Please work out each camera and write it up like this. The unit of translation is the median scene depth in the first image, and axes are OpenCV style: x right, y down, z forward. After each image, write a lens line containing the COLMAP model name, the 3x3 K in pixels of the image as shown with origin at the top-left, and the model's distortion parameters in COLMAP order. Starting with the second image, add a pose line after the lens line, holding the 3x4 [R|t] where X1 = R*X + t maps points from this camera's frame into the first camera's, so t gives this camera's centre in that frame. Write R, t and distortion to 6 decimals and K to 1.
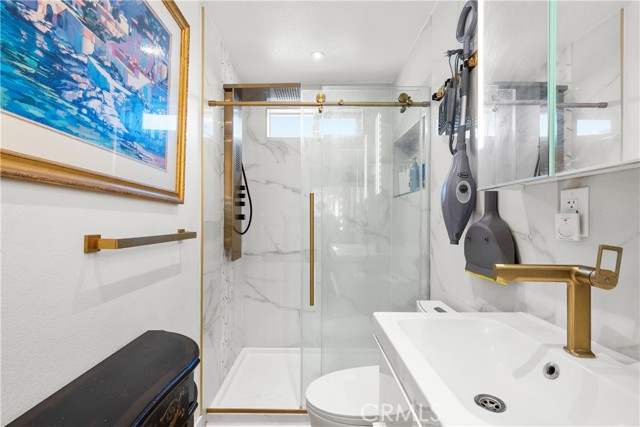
lens RADIAL K [[291.8, 0, 318.0], [0, 291.8, 217.5], [0, 0, 1]] dist [0.000454, 0.000330]
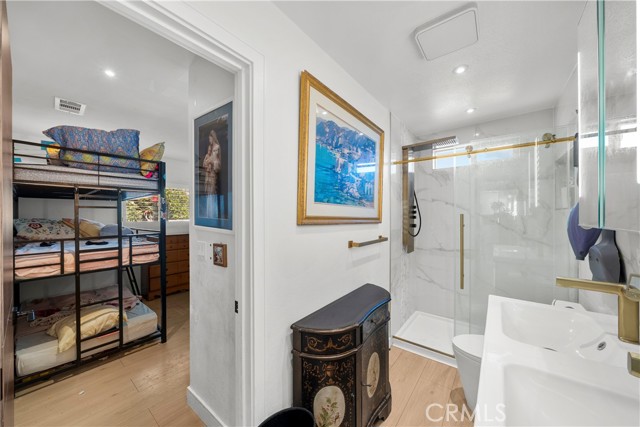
lens RADIAL K [[232.3, 0, 320.7], [0, 232.3, 215.8], [0, 0, 1]] dist [0.000054, 0.000105]
pose [[0.793056, 0.000571, -0.609148, 0.130798], [0.006217, 0.999940, 0.009031, -0.088661], [0.609117, -0.010949, 0.793005, -0.382653]]
